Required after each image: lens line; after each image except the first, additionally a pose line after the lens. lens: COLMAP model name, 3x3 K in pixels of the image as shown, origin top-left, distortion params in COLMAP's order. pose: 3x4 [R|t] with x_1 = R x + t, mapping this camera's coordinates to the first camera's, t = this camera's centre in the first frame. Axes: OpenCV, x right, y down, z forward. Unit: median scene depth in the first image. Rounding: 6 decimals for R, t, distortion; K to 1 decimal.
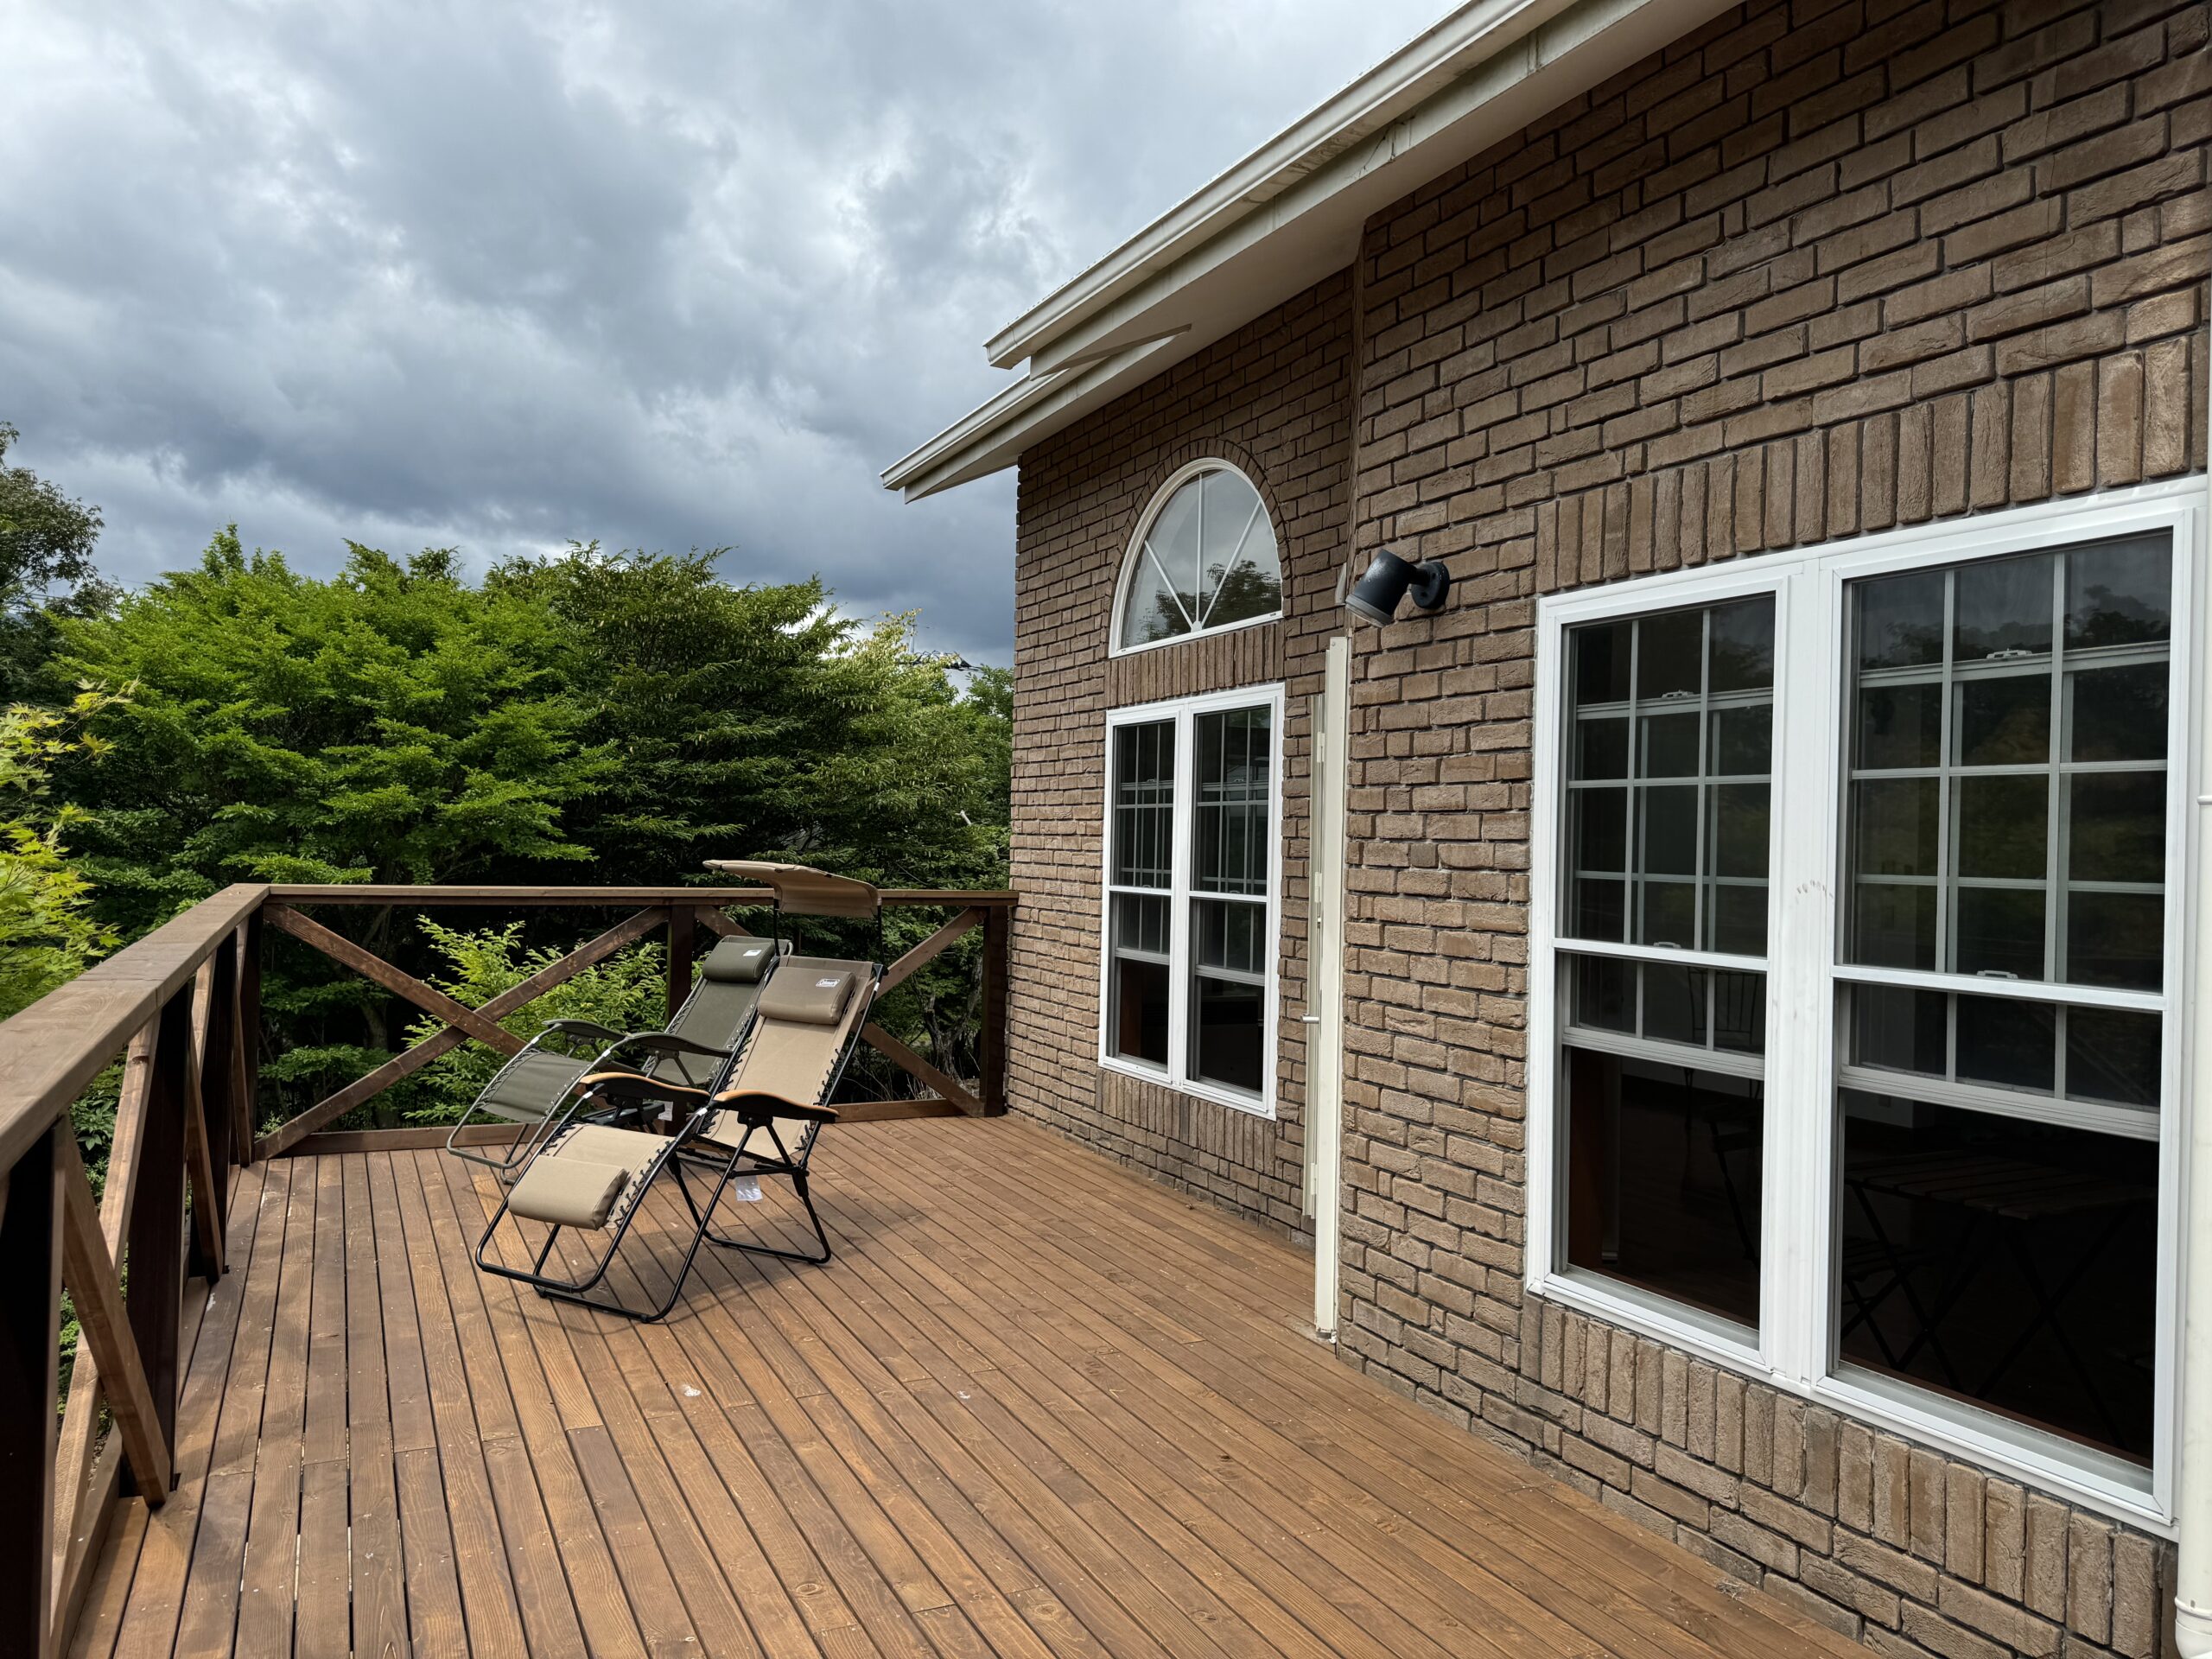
lens RADIAL K [[1560.5, 0, 1106.5], [0, 1560.5, 818.0], [0, 0, 1]] dist [0.076644, -0.096081]
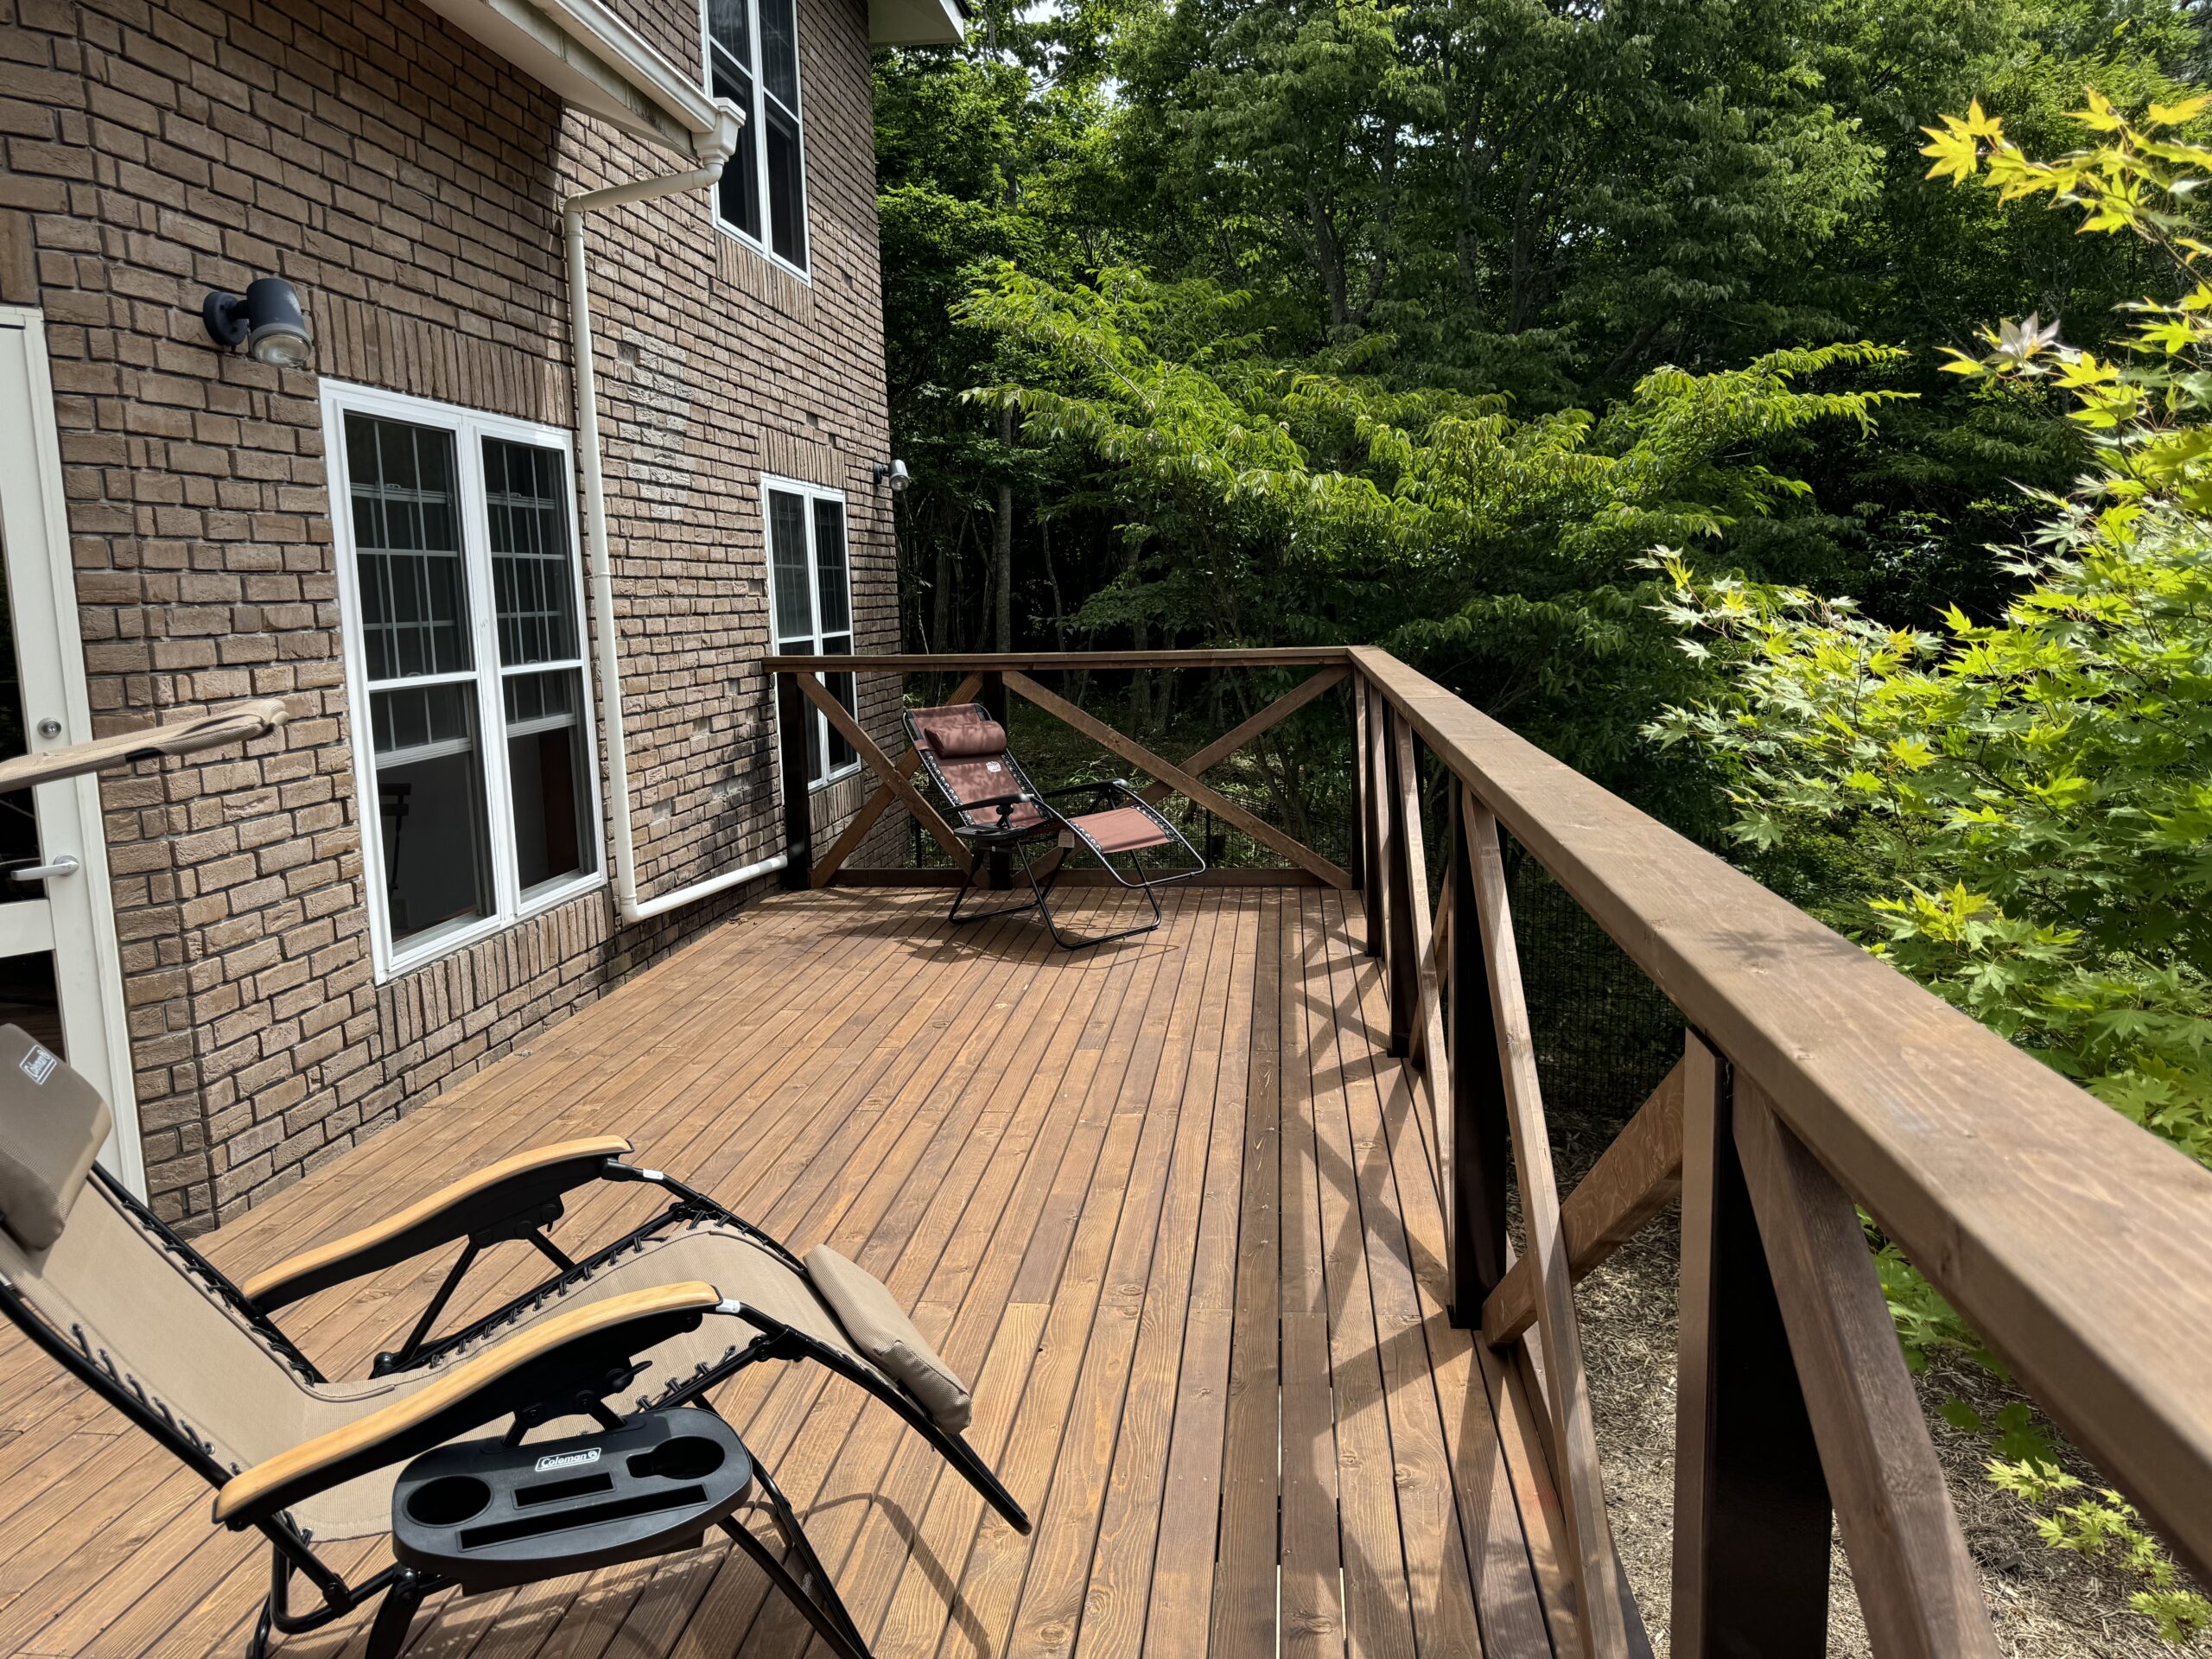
lens RADIAL K [[1560.5, 0, 1115.3], [0, 1560.5, 828.3], [0, 0, 1]] dist [0.076644, -0.096081]
pose [[-0.848247, -0.081854, 0.523237, -0.729458], [-0.002177, 0.988514, 0.151111, 0.003370], [-0.529596, 0.127040, -0.838683, 1.523788]]
